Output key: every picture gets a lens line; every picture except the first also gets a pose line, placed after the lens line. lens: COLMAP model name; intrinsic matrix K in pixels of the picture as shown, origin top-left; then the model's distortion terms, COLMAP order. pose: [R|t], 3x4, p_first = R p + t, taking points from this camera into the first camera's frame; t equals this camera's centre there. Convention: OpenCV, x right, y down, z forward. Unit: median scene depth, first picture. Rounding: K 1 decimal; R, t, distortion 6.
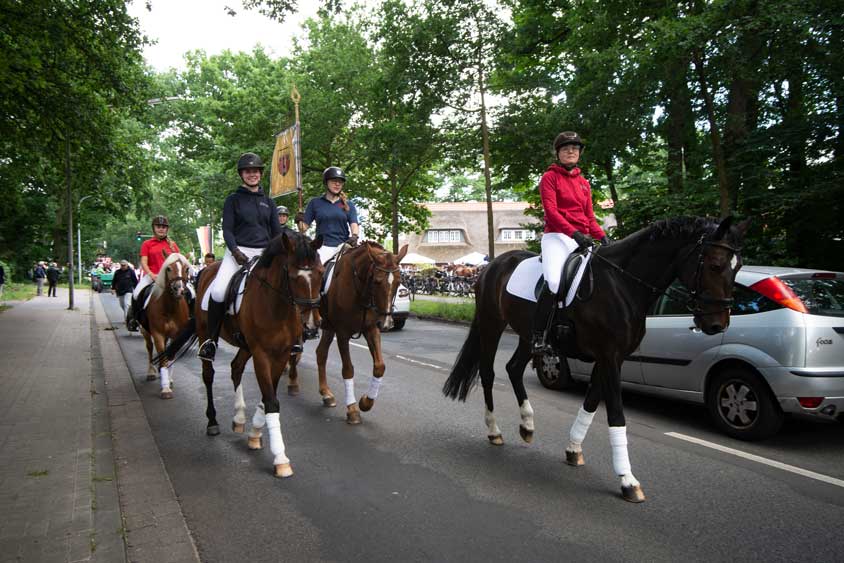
lens RADIAL K [[690.8, 0, 422.0], [0, 690.8, 281.5], [0, 0, 1]] dist [0.005842, 0.001261]
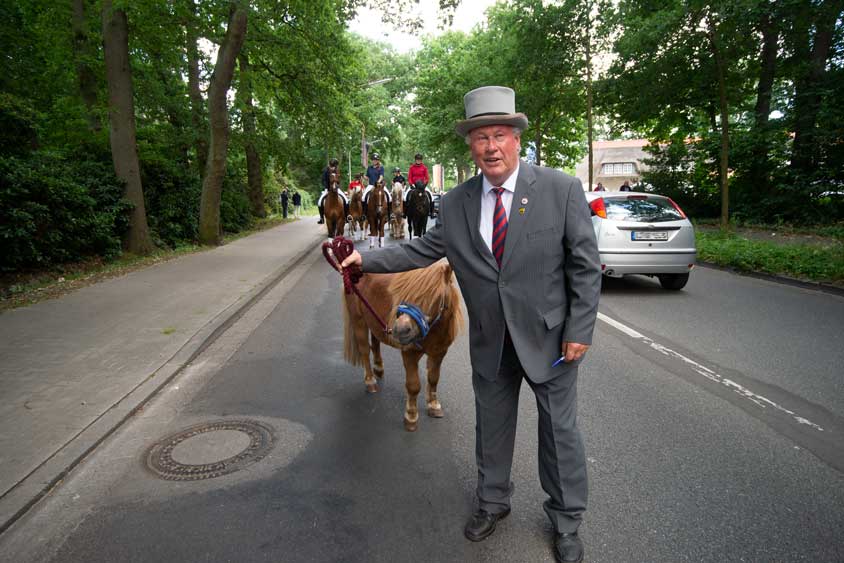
lens RADIAL K [[667.4, 0, 422.0], [0, 667.4, 281.5], [0, 0, 1]] dist [-0.004129, 0.095889]
pose [[0.895592, 0.056870, -0.441226, 0.318546], [-0.011319, 0.994387, 0.105193, 0.013170], [0.444732, -0.089215, 0.891209, -0.250001]]
